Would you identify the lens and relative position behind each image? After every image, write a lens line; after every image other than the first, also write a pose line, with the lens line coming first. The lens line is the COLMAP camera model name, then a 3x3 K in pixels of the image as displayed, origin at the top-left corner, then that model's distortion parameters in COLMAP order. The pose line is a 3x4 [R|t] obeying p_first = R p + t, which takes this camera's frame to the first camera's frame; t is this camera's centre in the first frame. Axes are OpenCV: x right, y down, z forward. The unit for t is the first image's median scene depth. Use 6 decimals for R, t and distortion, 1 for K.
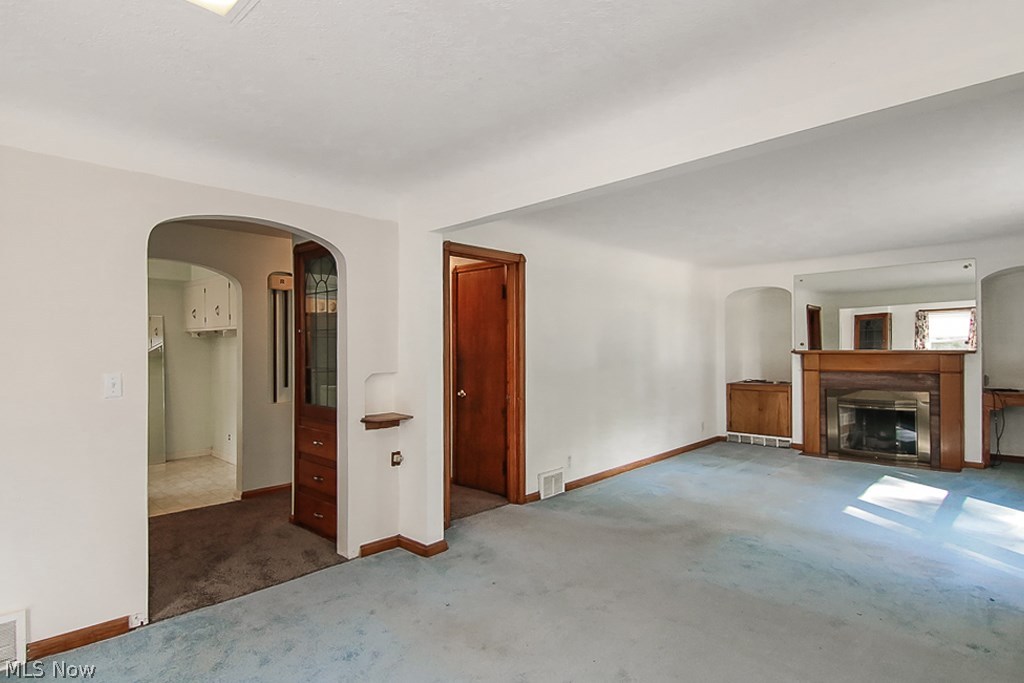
lens RADIAL K [[537.1, 0, 505.1], [0, 537.1, 343.0], [0, 0, 1]] dist [0.001459, -0.003518]
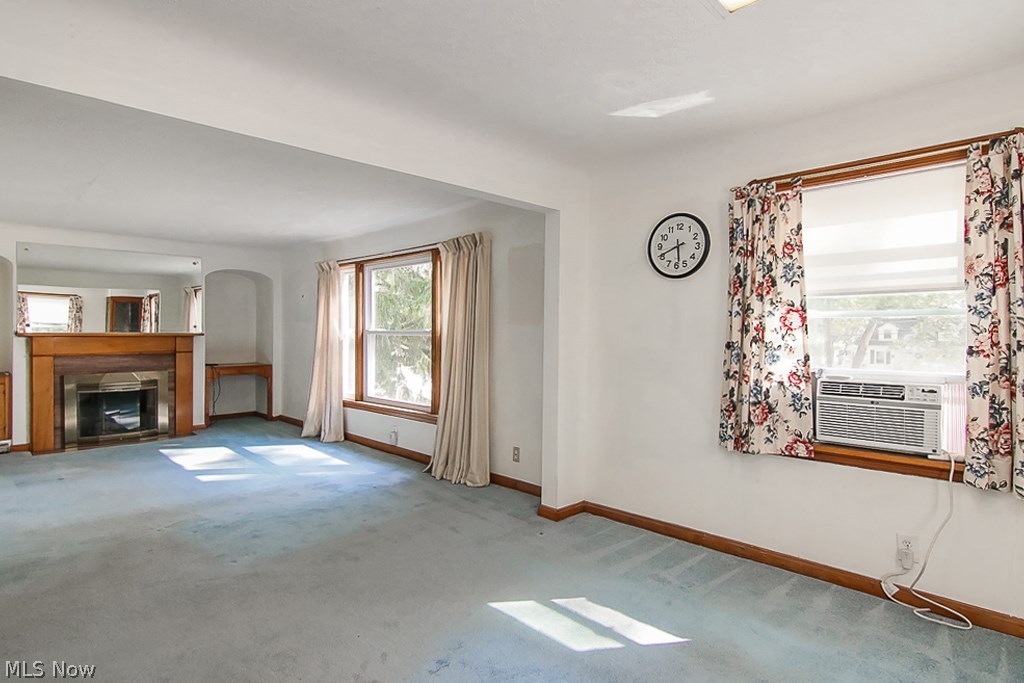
lens RADIAL K [[537.1, 0, 504.9], [0, 537.1, 337.9], [0, 0, 1]] dist [0.001459, -0.003518]
pose [[0.011647, -0.000814, 0.999932, -0.325452], [-0.013968, 0.999902, 0.000977, 0.012992], [-0.999835, -0.013978, 0.011635, 0.285484]]
